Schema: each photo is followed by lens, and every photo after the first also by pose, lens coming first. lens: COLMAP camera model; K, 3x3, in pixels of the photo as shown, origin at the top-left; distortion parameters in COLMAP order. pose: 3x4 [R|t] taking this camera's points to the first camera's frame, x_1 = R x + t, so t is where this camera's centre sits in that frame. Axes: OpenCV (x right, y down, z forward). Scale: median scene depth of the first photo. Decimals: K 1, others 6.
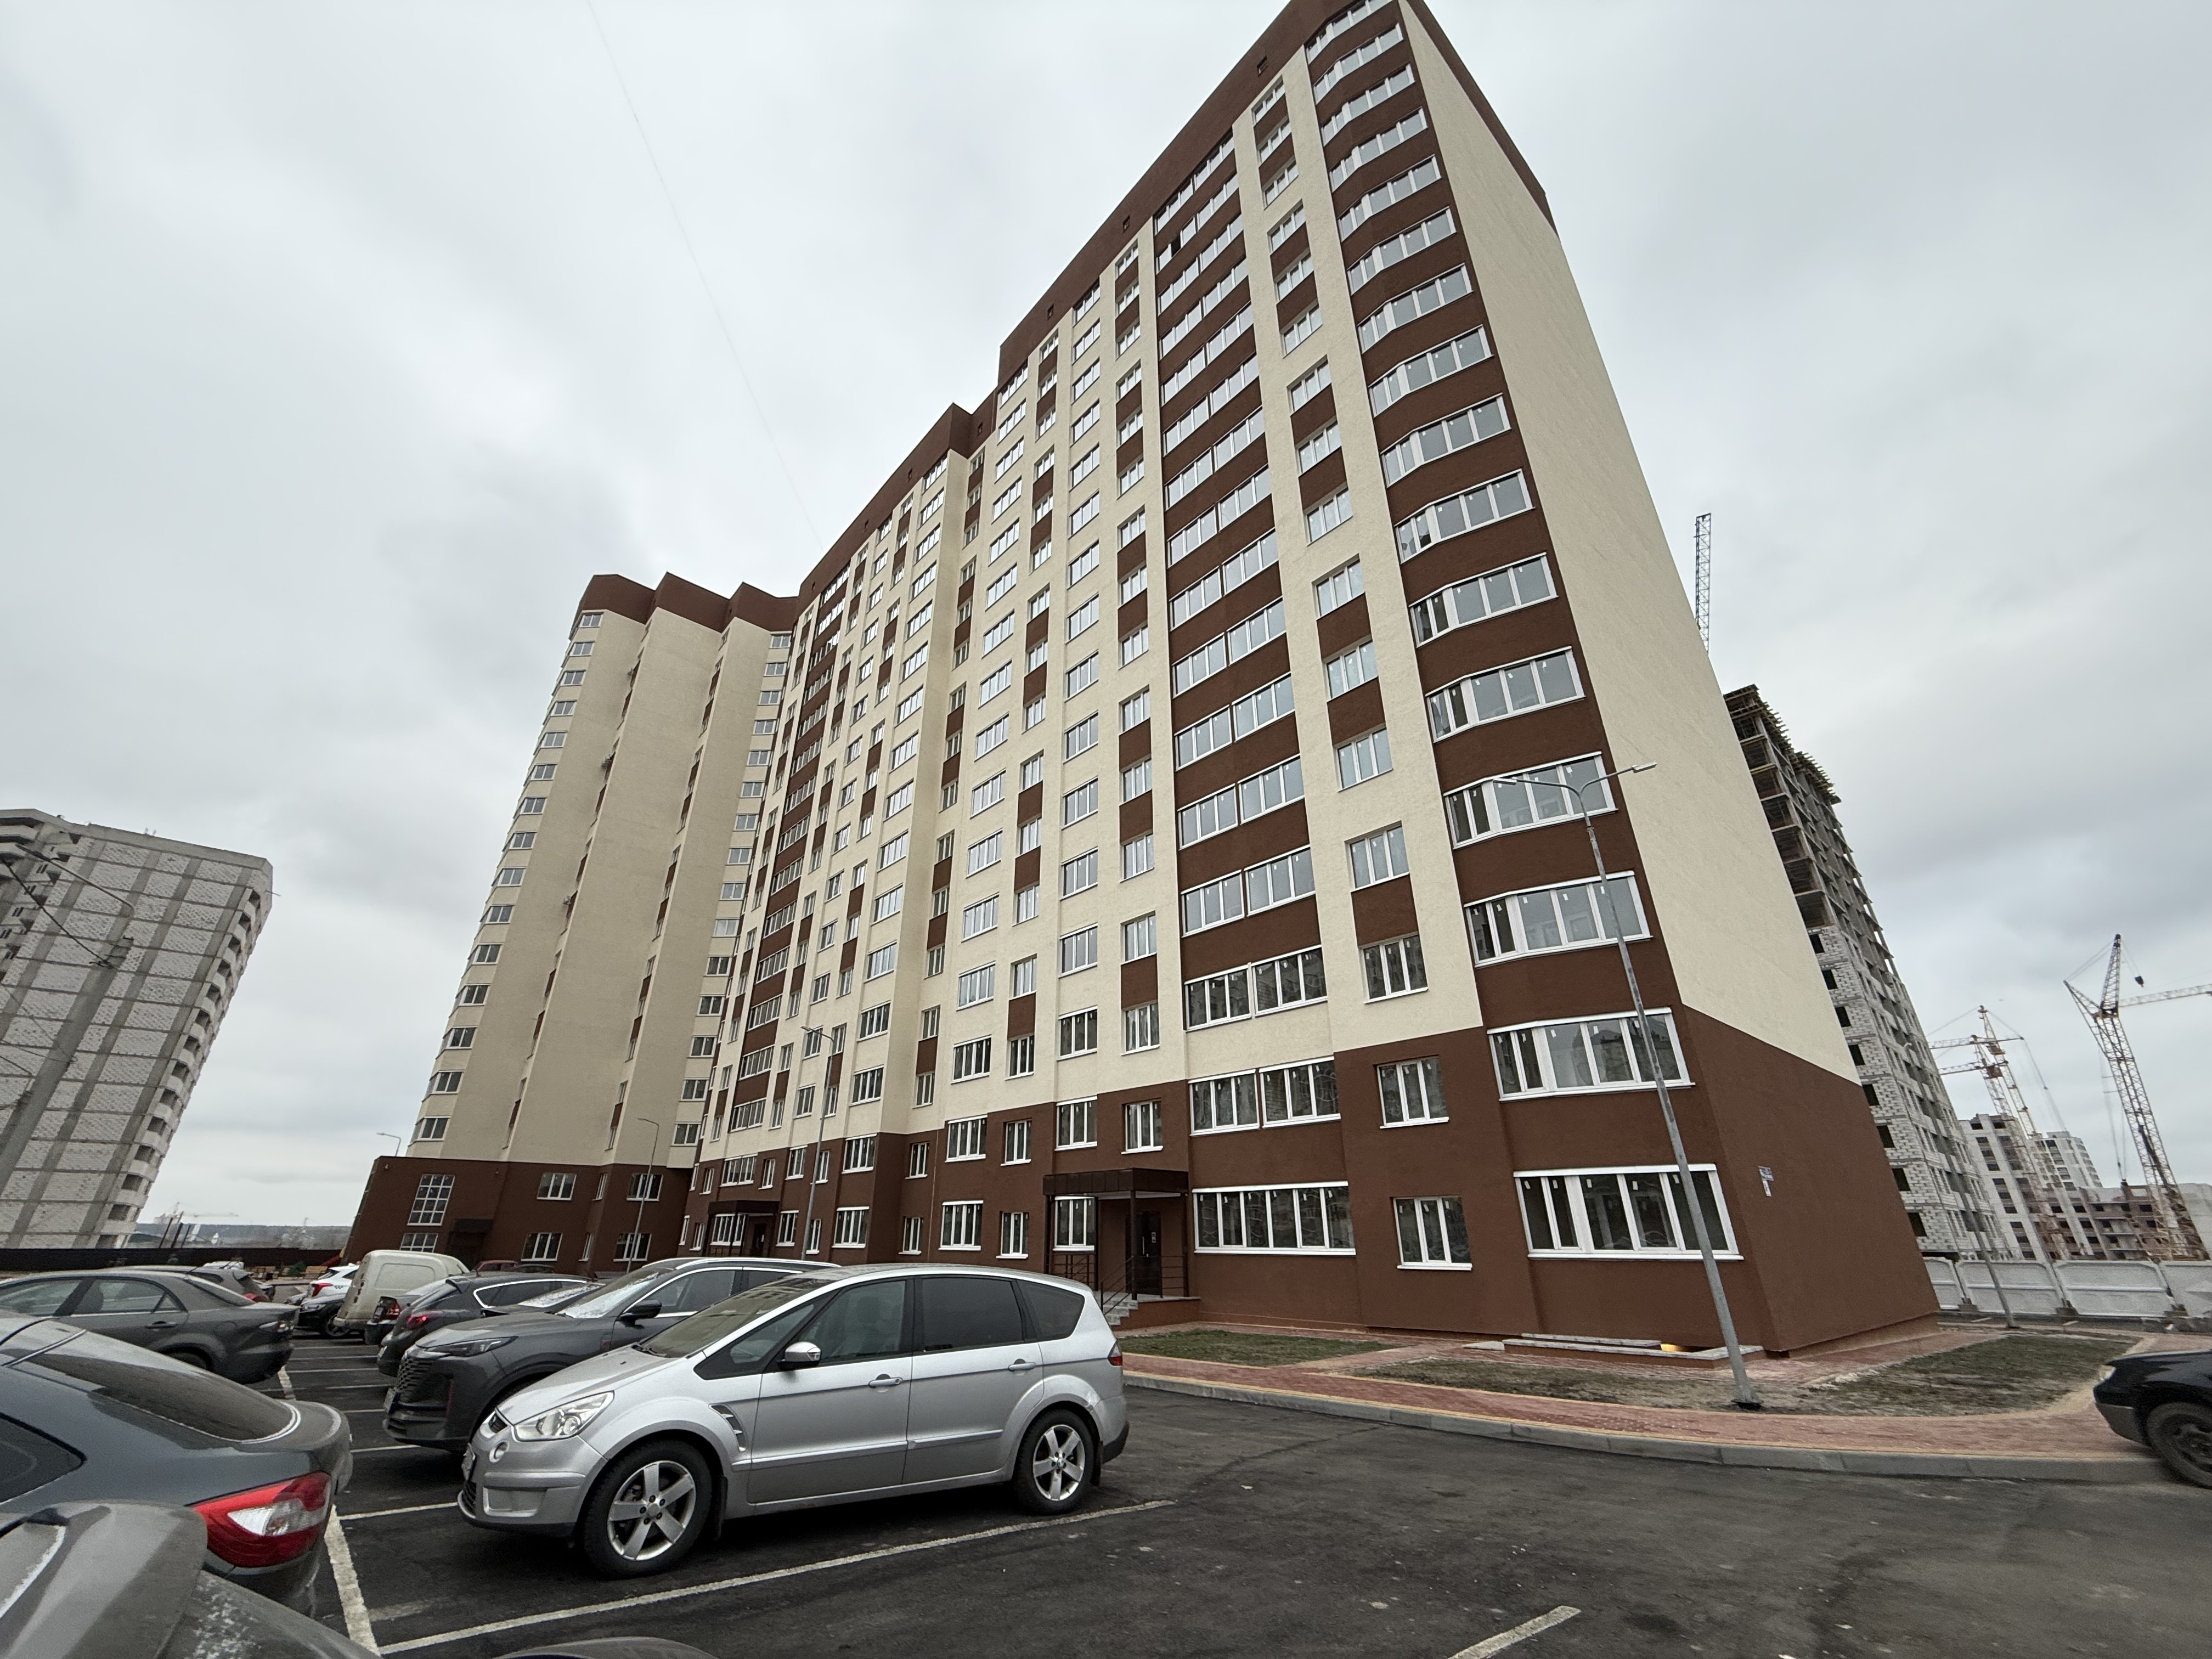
lens RADIAL K [[879.0, 0, 1094.2], [0, 879.0, 832.0], [0, 0, 1]] dist [-0.000657, -0.000906]
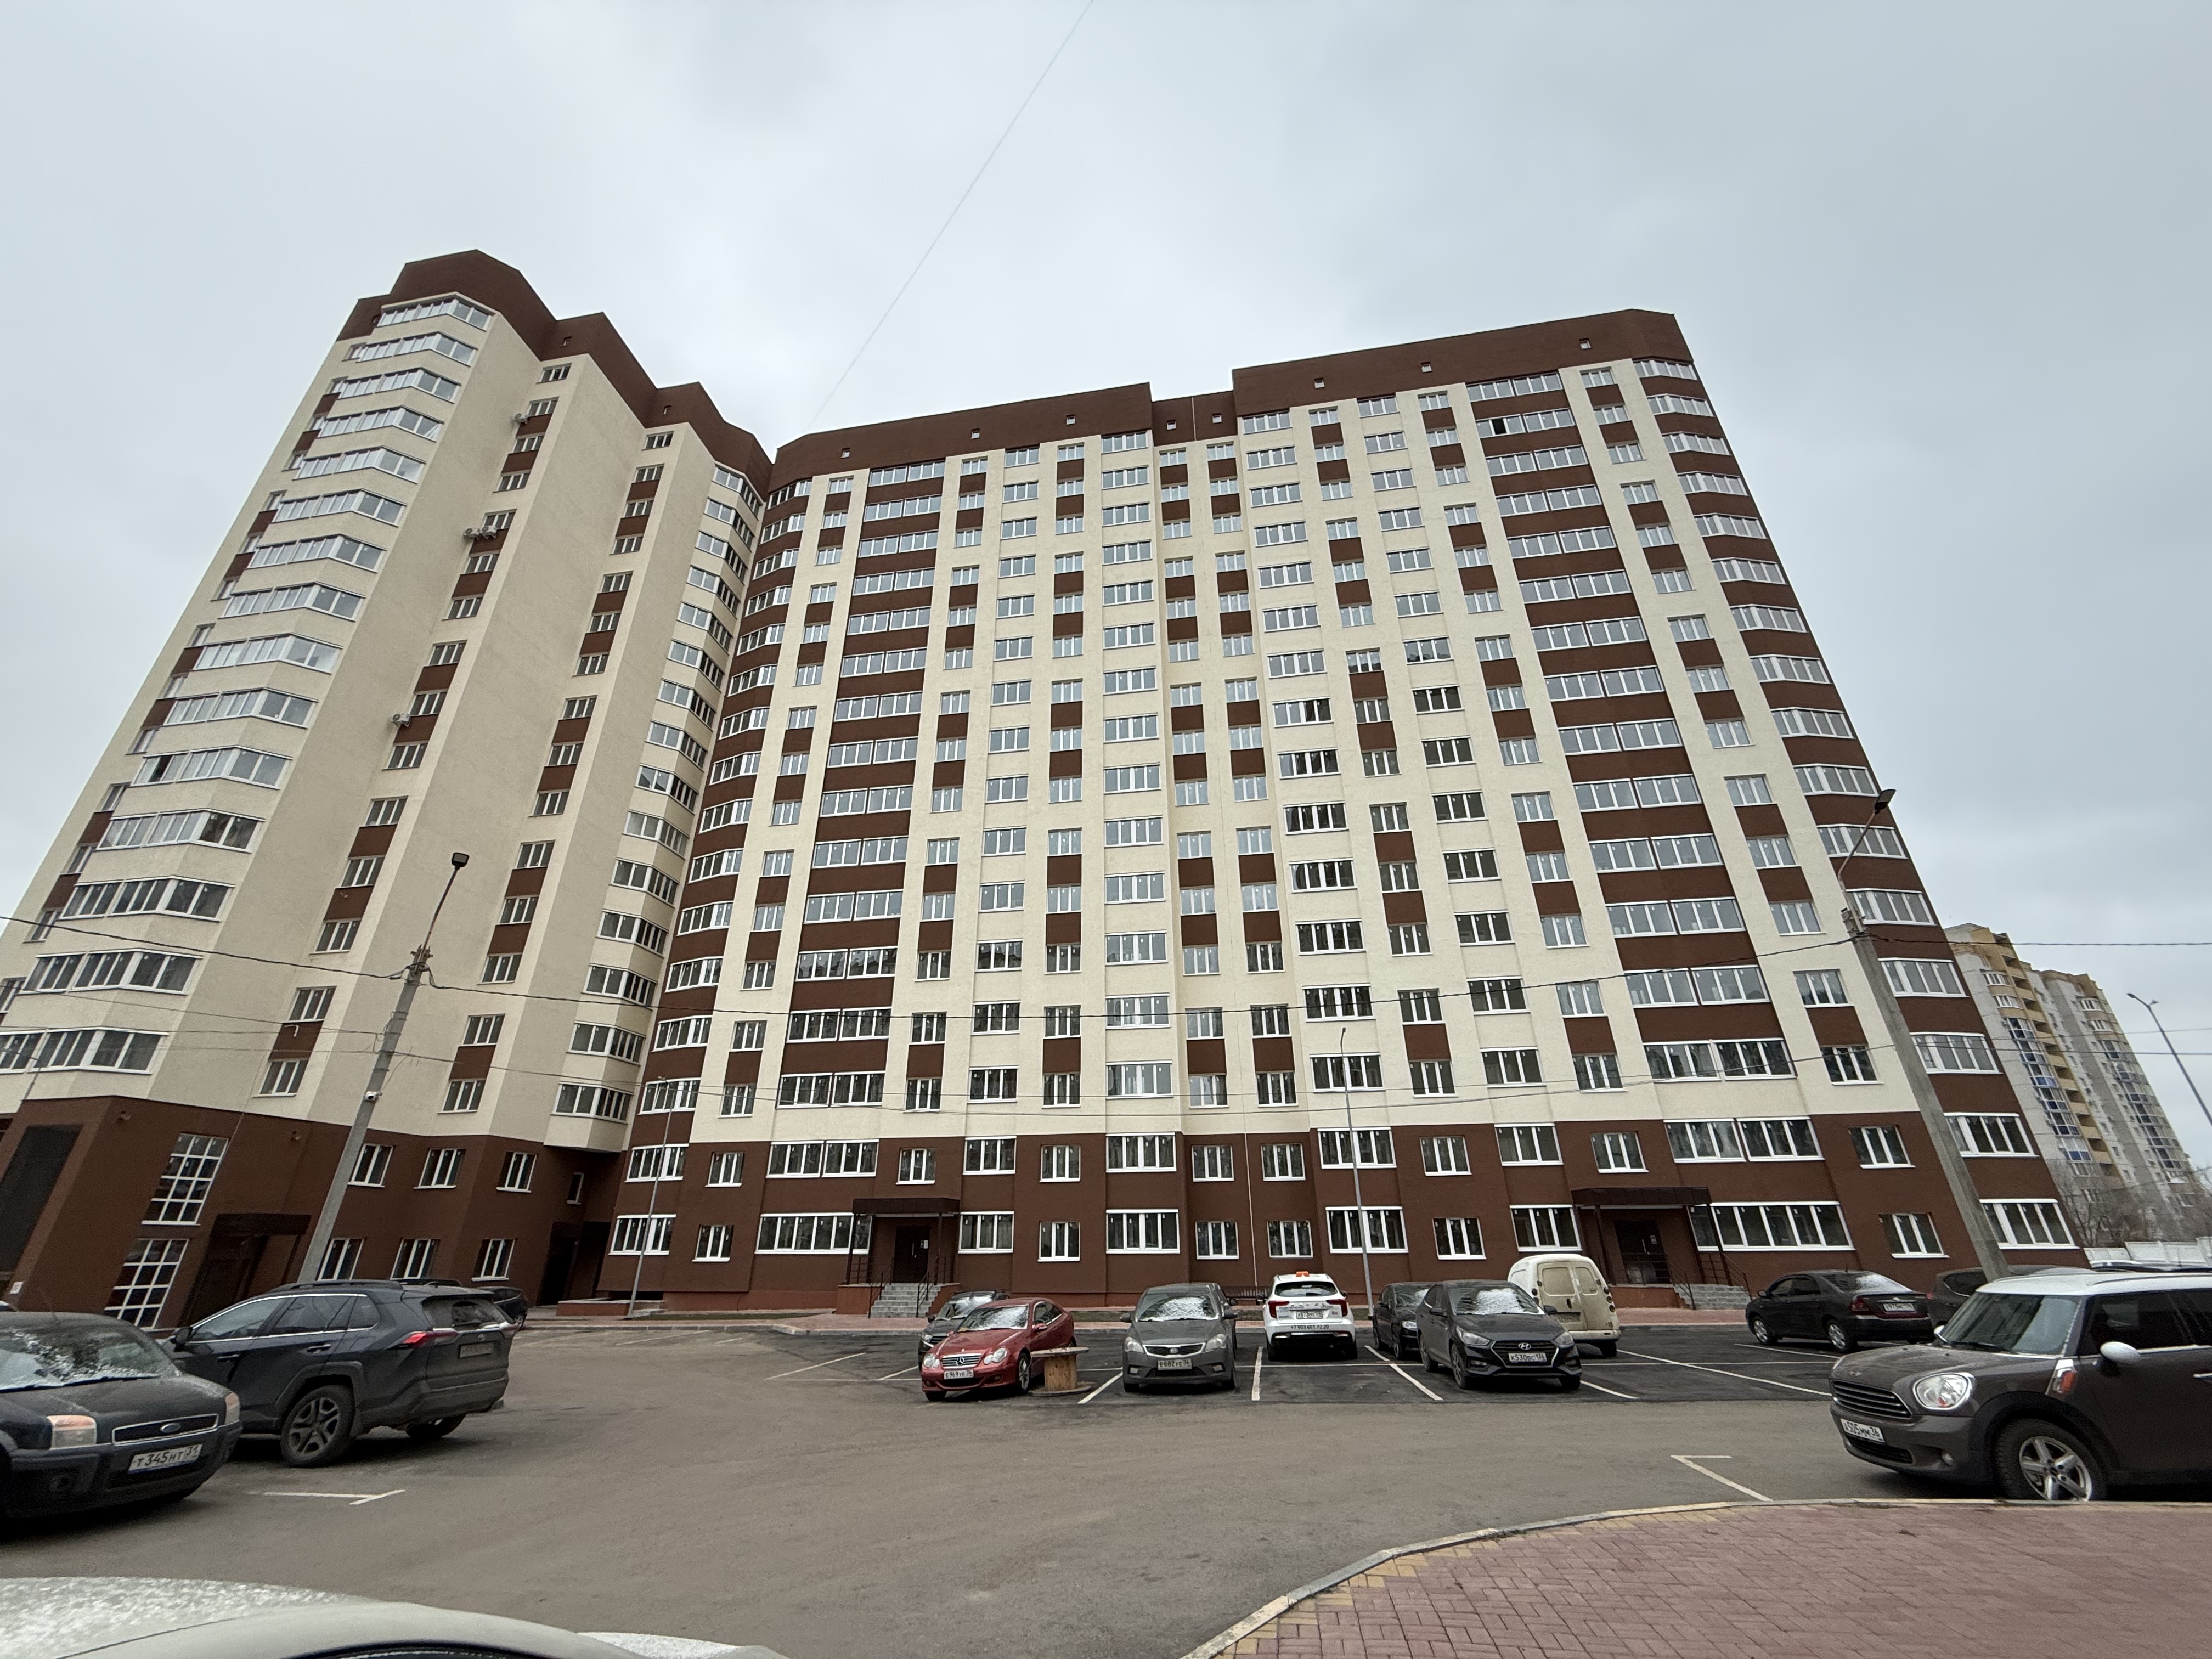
lens RADIAL K [[879.0, 0, 1096.6], [0, 879.0, 825.8], [0, 0, 1]] dist [-0.000657, -0.000906]
pose [[0.774918, 0.263856, 0.574354, -1.247306], [-0.260854, 0.961208, -0.089630, 0.172705], [-0.575723, -0.080367, 0.813685, 0.394020]]
